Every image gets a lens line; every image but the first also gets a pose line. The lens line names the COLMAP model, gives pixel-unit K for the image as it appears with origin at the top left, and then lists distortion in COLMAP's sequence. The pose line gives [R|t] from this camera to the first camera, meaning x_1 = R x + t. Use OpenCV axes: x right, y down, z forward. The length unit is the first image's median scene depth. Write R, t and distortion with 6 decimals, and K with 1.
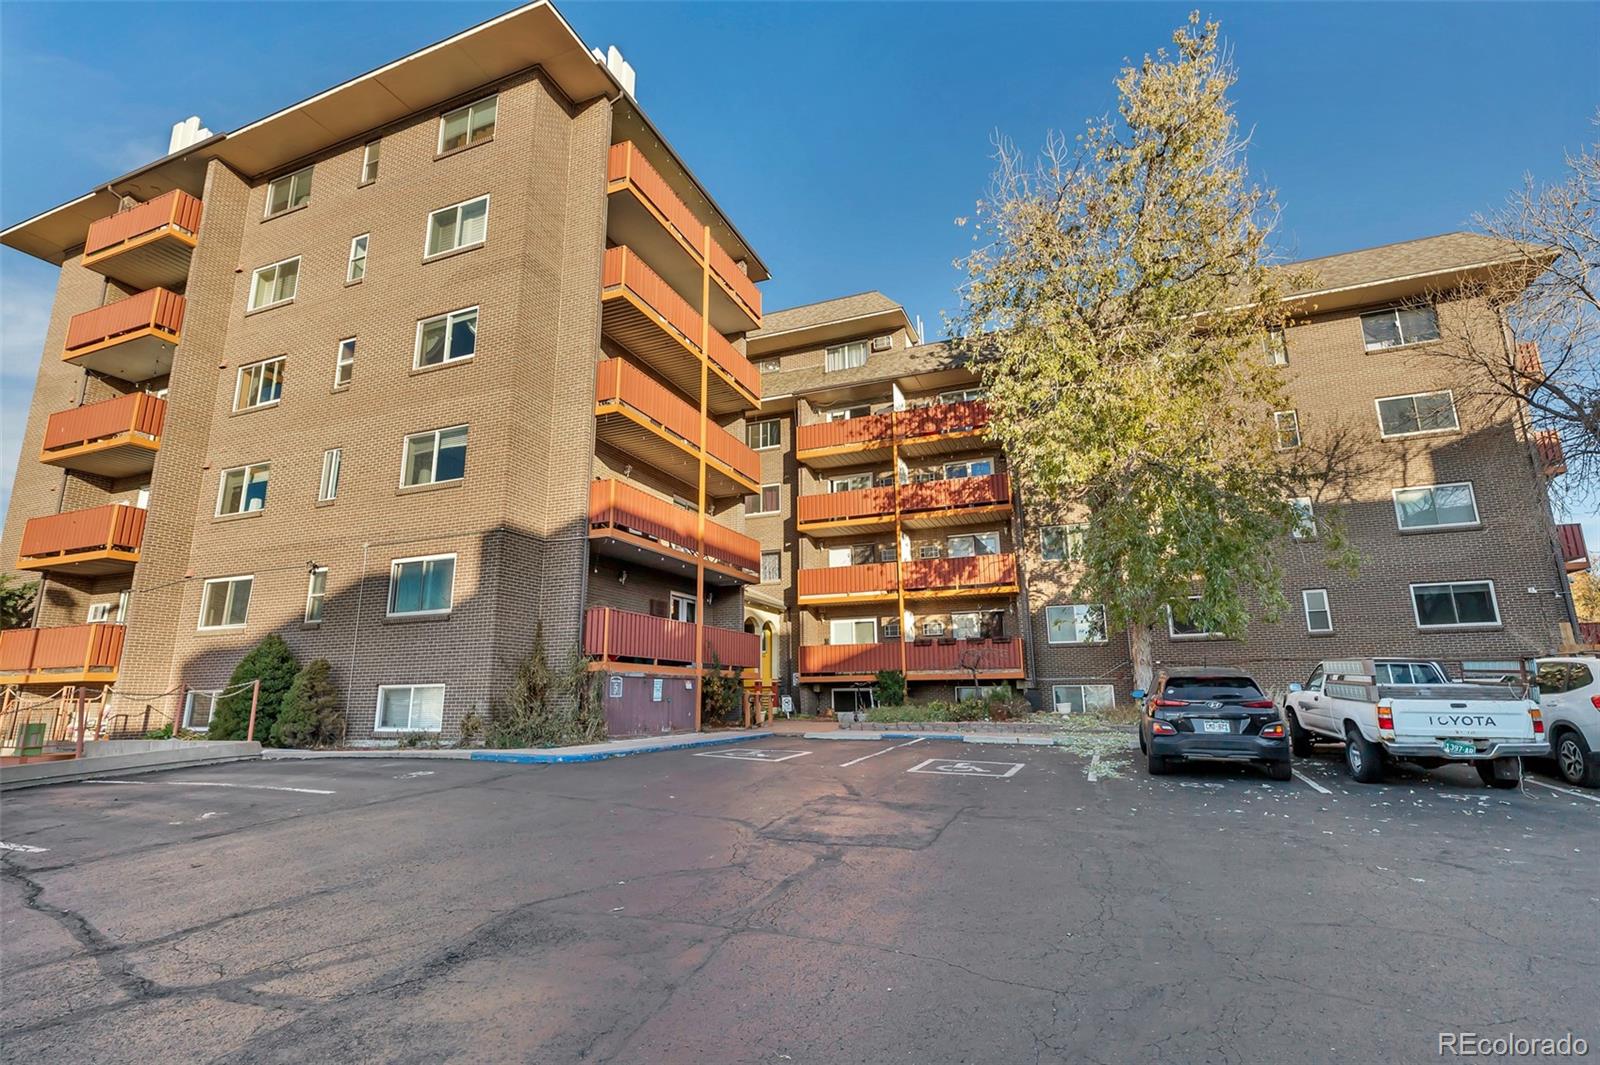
lens RADIAL K [[753.0, 0, 797.1], [0, 753.0, 496.0], [0, 0, 1]] dist [0.002907, 0.000910]
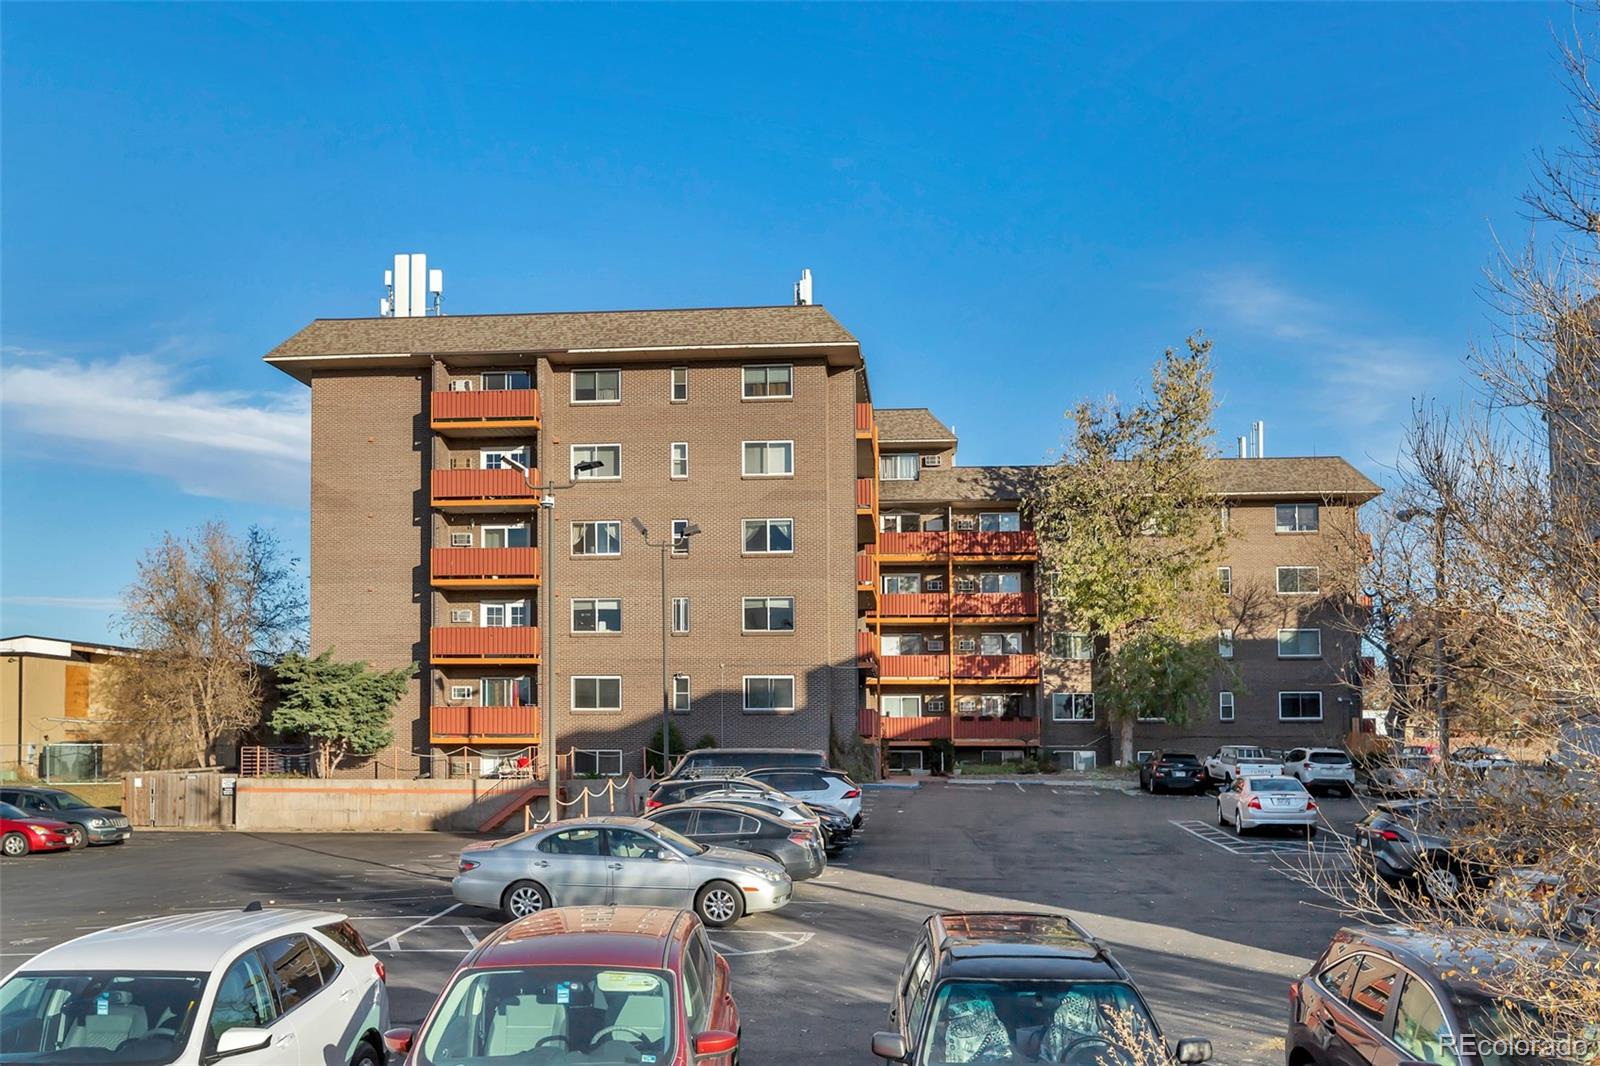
lens RADIAL K [[1428.4, 0, 797.4], [0, 1428.4, 535.0], [0, 0, 1]] dist [0.002415, -0.004129]
pose [[0.955279, 0.056497, 0.290260, -0.866778], [-0.088670, 0.991138, 0.098905, -0.348367], [-0.282100, -0.120220, 0.951823, -1.274306]]
